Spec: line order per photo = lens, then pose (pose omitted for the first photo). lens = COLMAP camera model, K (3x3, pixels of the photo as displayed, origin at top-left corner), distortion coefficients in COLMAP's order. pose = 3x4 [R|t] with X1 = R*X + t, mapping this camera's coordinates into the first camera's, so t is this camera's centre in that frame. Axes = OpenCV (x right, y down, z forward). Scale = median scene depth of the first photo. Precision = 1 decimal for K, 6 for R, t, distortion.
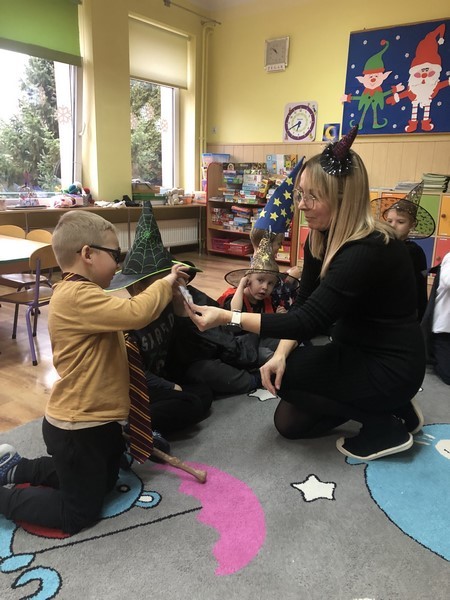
lens RADIAL K [[488.9, 0, 223.9], [0, 488.9, 299.0], [0, 0, 1]] dist [0.017860, 0.020918]
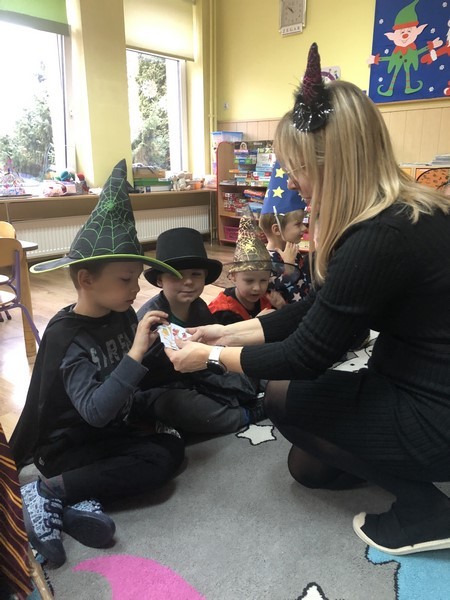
lens RADIAL K [[488.9, 0, 224.7], [0, 488.9, 301.5], [0, 0, 1]] dist [0.017860, 0.020918]
pose [[0.998039, -0.016194, -0.060457, 0.031140], [0.017880, 0.999463, 0.027463, -0.011286], [0.059979, -0.028490, 0.997793, 0.099792]]
